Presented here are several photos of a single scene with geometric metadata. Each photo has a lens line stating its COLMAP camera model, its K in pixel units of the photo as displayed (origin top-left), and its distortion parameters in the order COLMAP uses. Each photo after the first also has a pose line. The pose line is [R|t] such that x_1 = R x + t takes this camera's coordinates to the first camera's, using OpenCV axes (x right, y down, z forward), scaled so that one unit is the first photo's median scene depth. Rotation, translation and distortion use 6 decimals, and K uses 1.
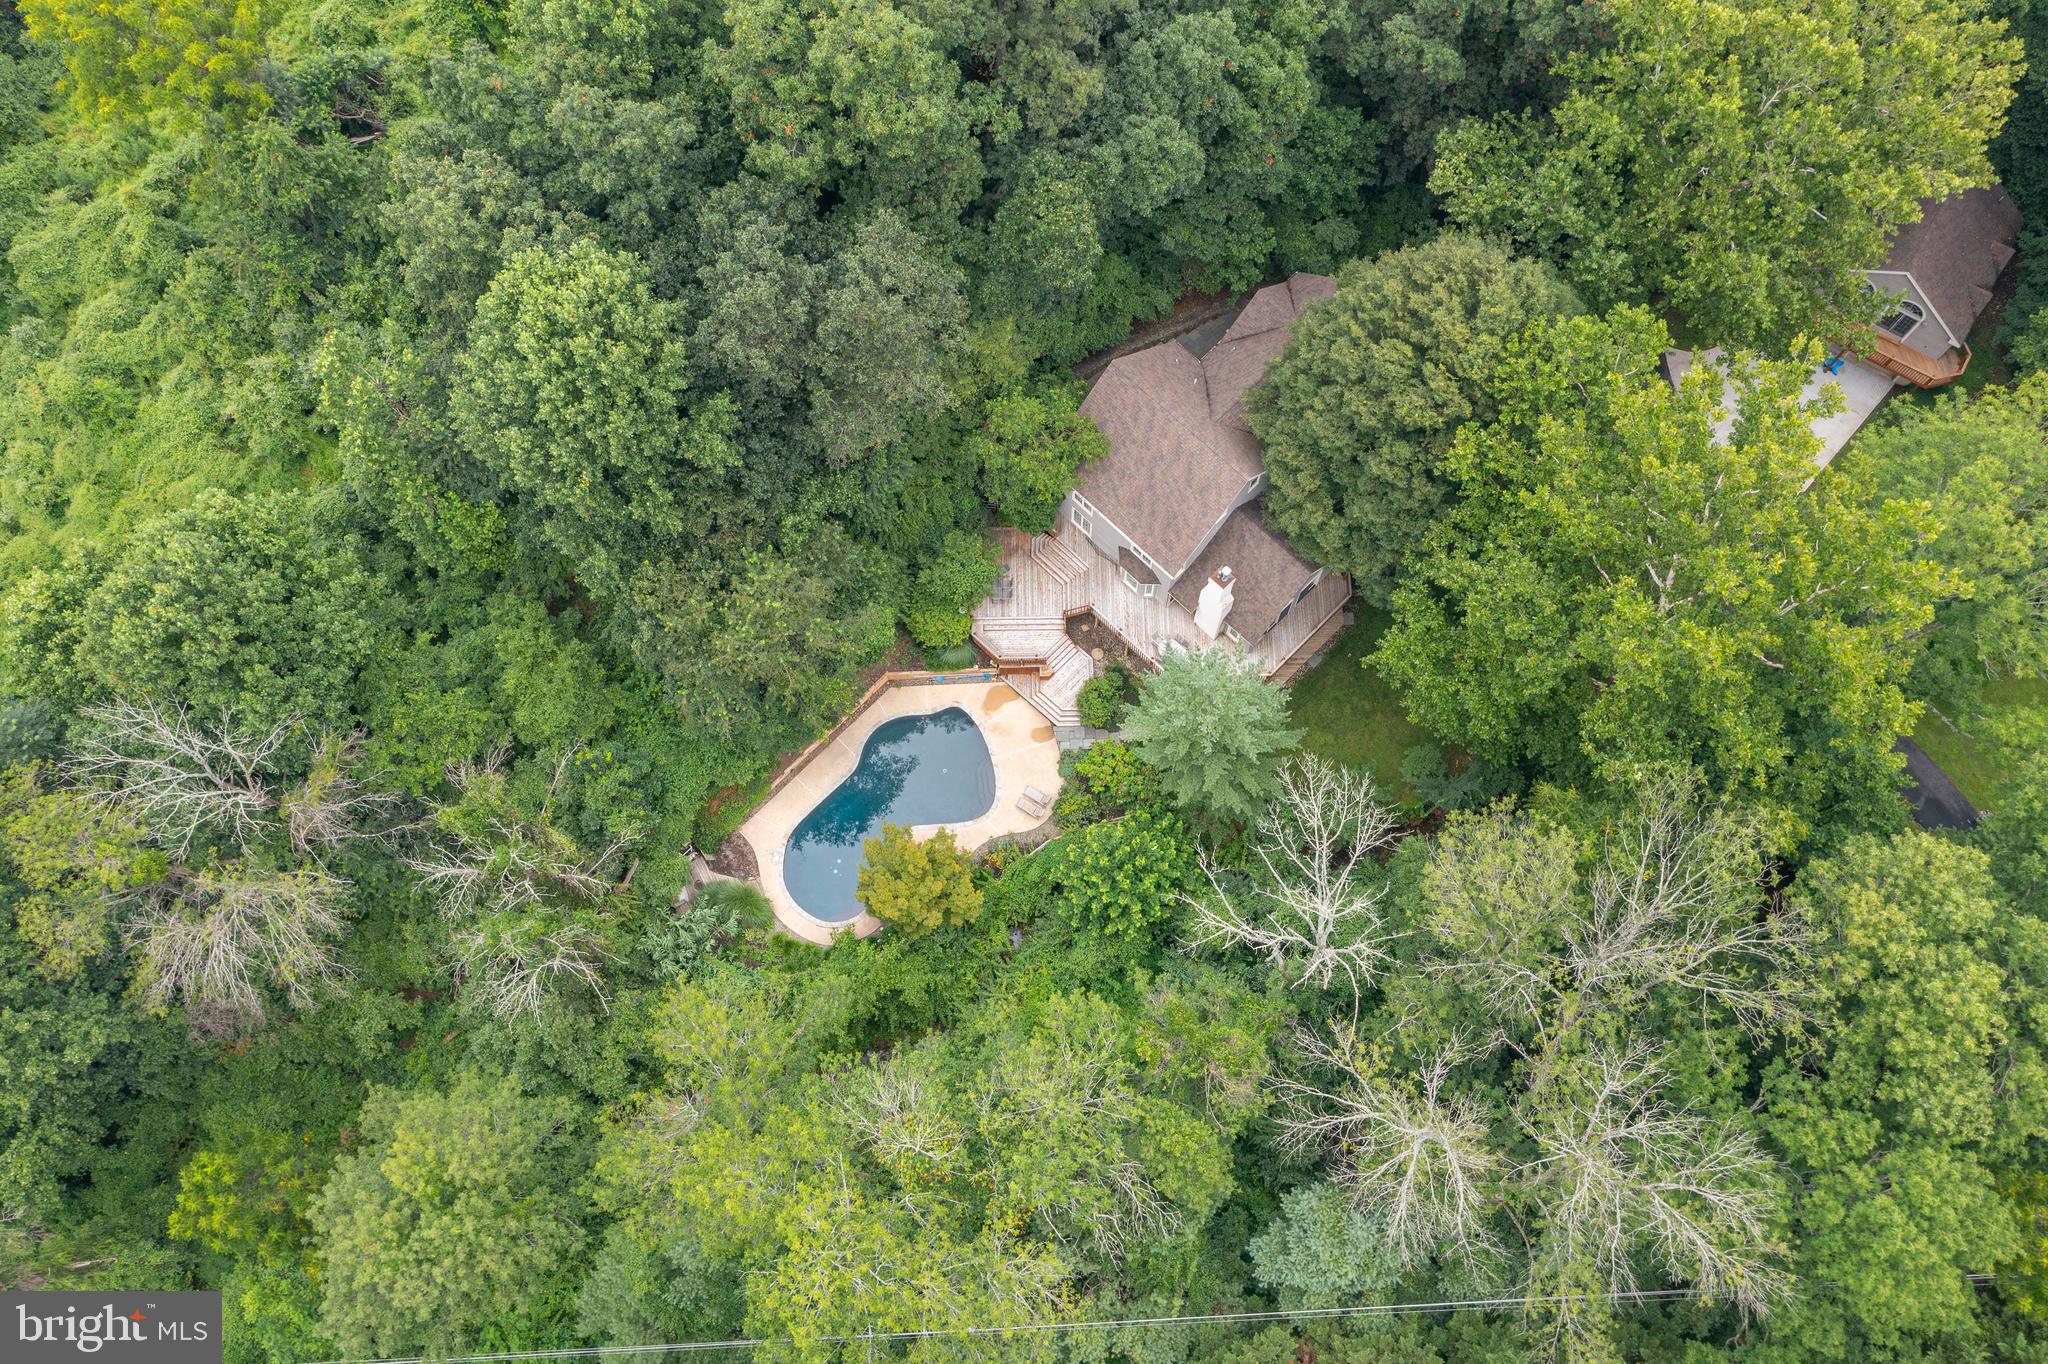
lens RADIAL K [[1639.1, 0, 1024.8], [0, 1639.1, 649.0], [0, 0, 1]] dist [0.051125, 0.003131]
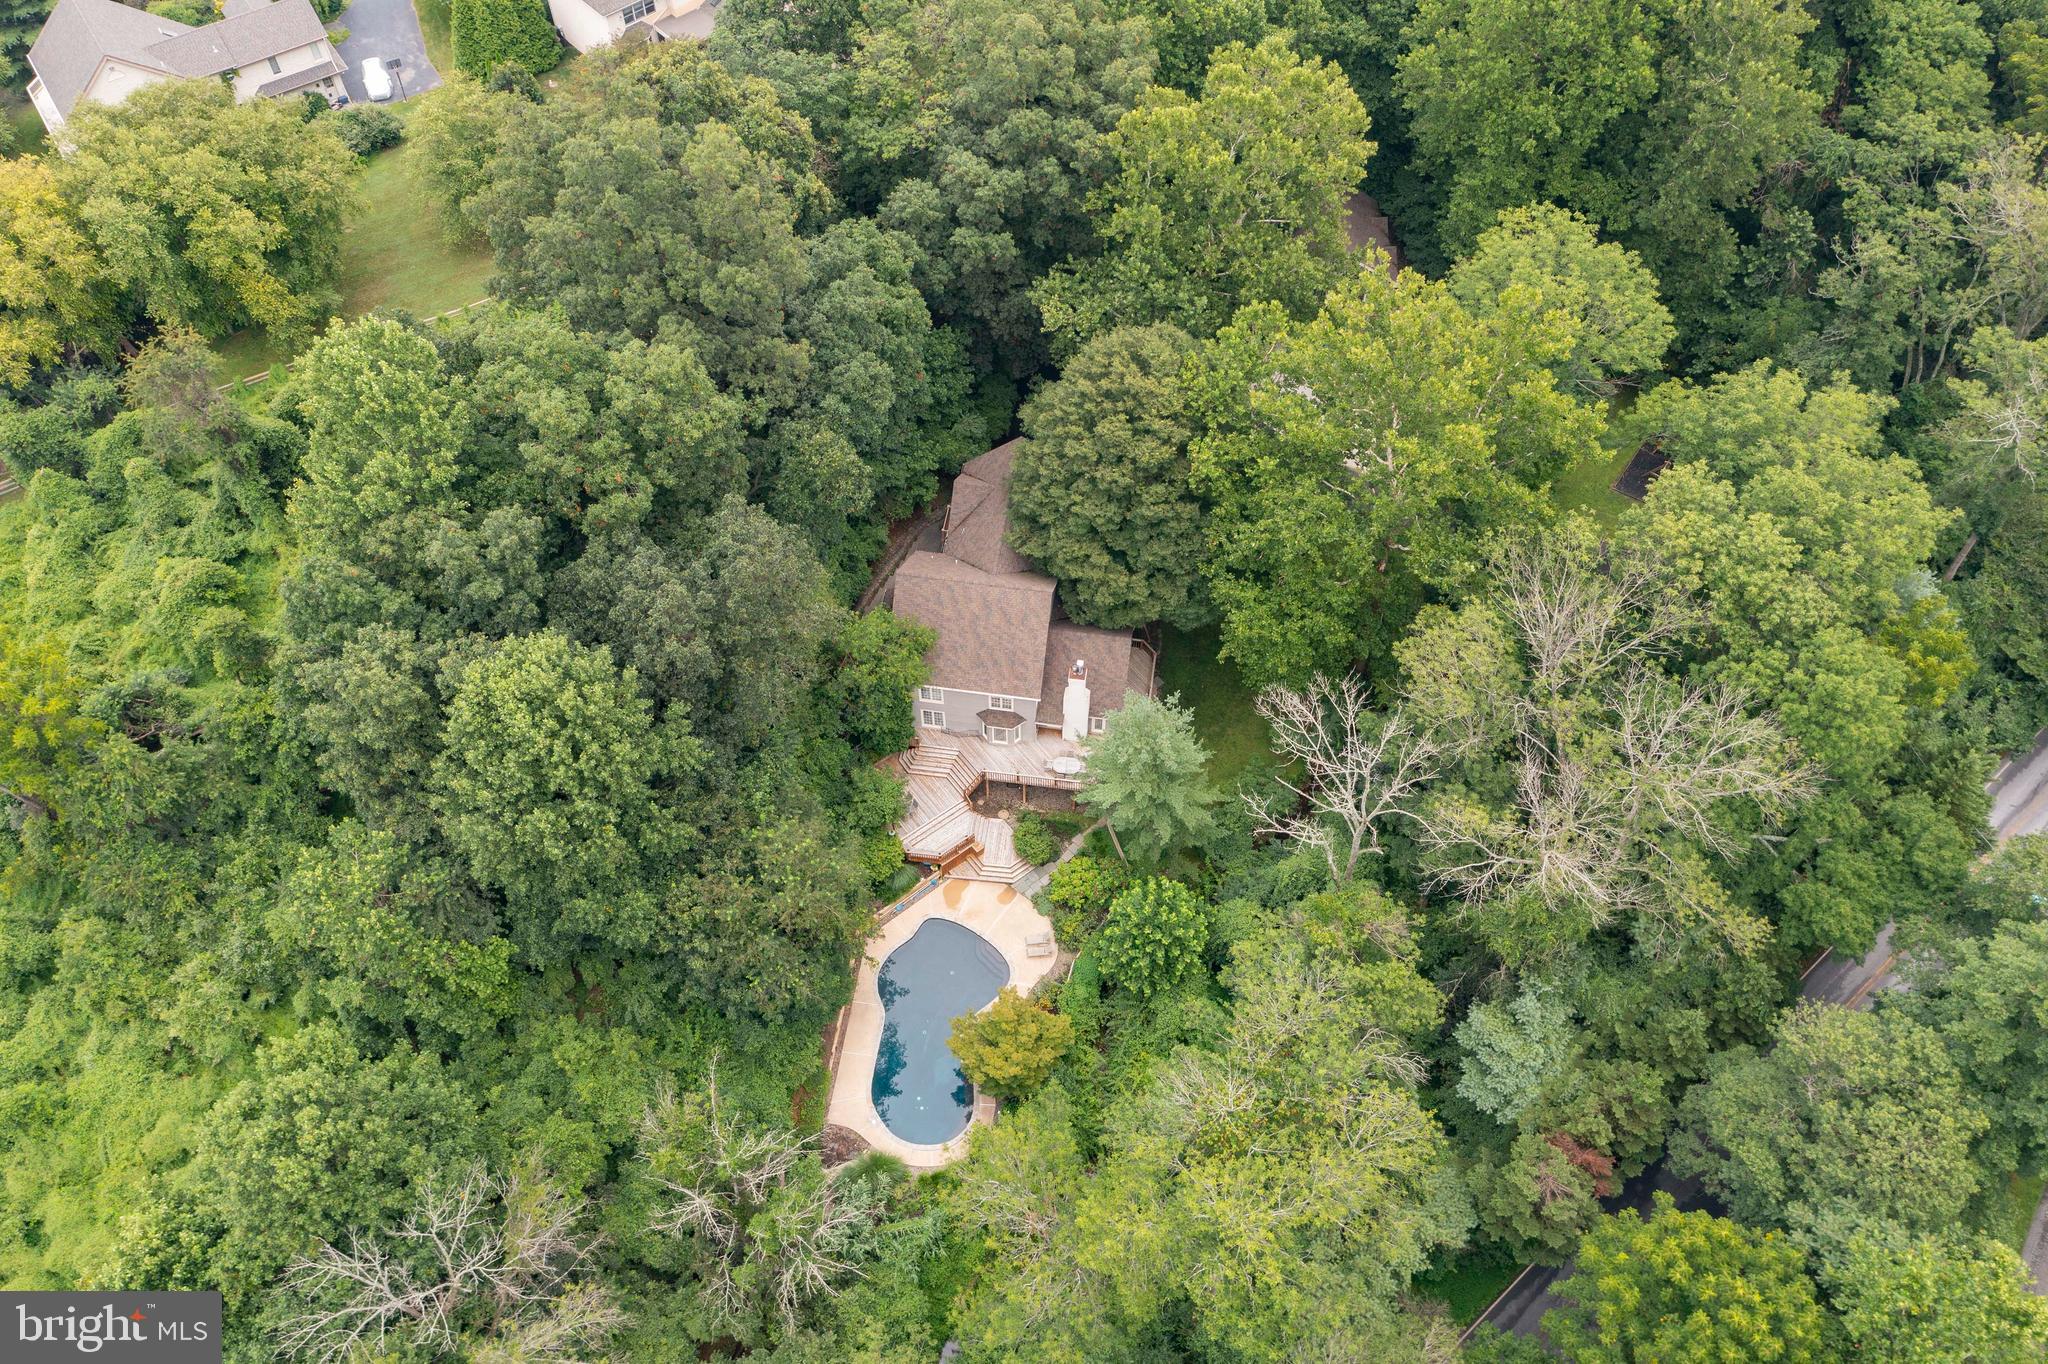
lens RADIAL K [[1639.1, 0, 1024.8], [0, 1639.1, 649.0], [0, 0, 1]] dist [0.051125, 0.003131]
pose [[0.807086, -0.481832, 0.341248, -0.307477], [0.555347, 0.815763, -0.161620, 0.112941], [-0.200504, 0.319952, 0.925975, -0.088818]]
